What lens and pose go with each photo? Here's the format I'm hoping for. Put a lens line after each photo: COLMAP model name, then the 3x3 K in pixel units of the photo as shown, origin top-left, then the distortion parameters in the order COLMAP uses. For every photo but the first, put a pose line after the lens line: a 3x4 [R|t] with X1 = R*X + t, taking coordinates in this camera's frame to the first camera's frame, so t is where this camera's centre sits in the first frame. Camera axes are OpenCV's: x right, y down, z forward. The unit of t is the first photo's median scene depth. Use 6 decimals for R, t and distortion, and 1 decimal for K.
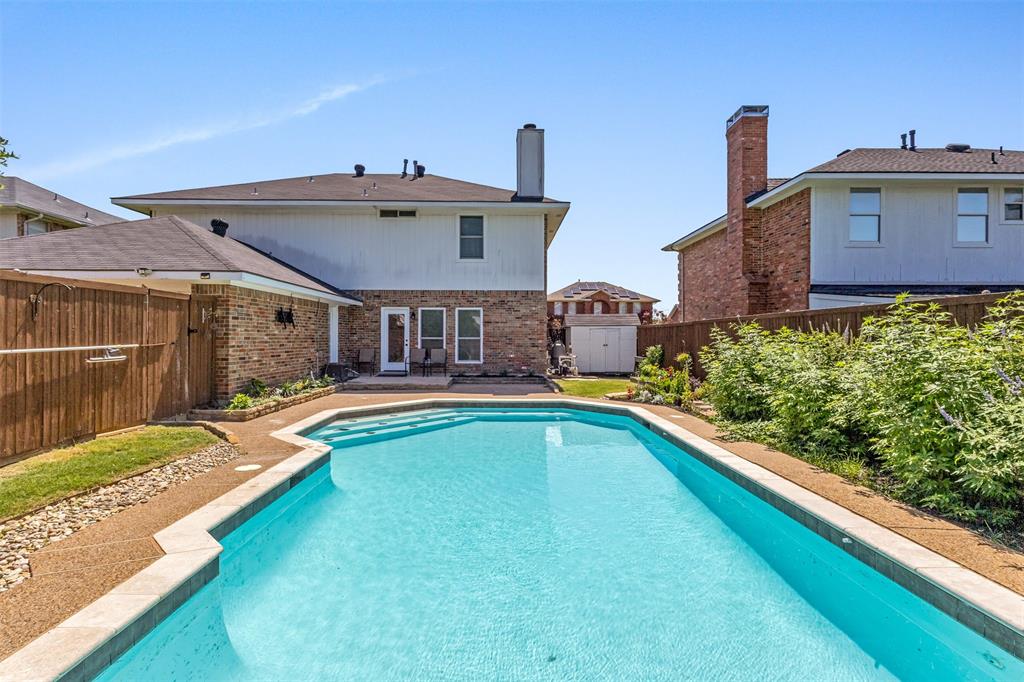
lens RADIAL K [[477.2, 0, 510.6], [0, 477.2, 334.0], [0, 0, 1]] dist [-0.002139, 0.000815]
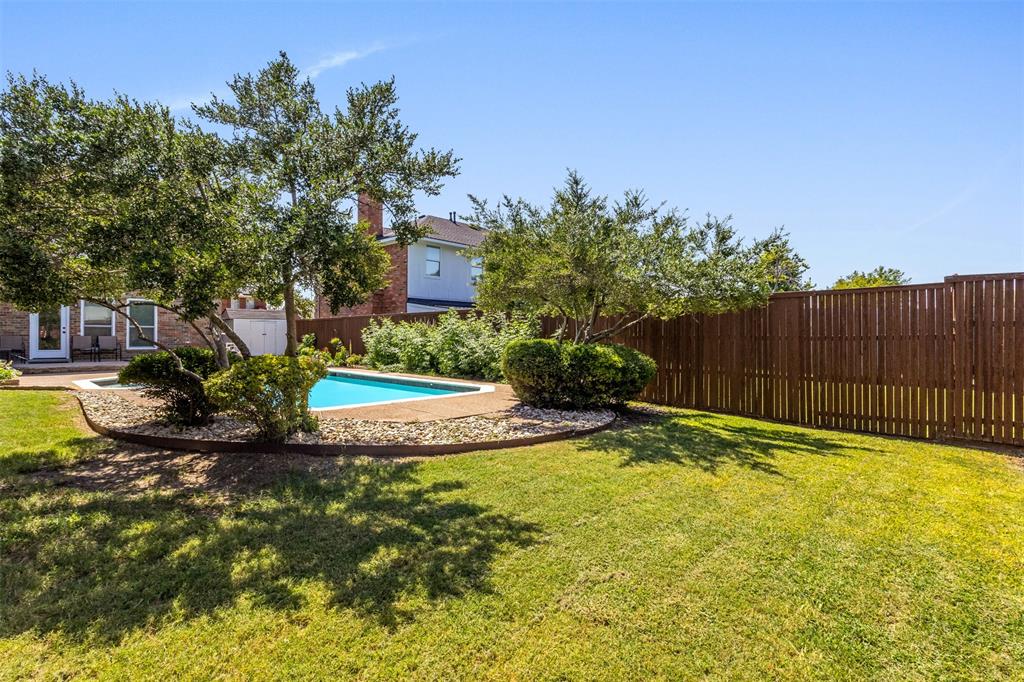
lens RADIAL K [[477.2, 0, 511.1], [0, 477.2, 334.7], [0, 0, 1]] dist [-0.002139, 0.000815]
pose [[0.687439, 0.002246, 0.726239, -0.309381], [-0.006026, 0.999978, 0.002611, 0.020203], [-0.726217, -0.006171, 0.687438, -0.387701]]
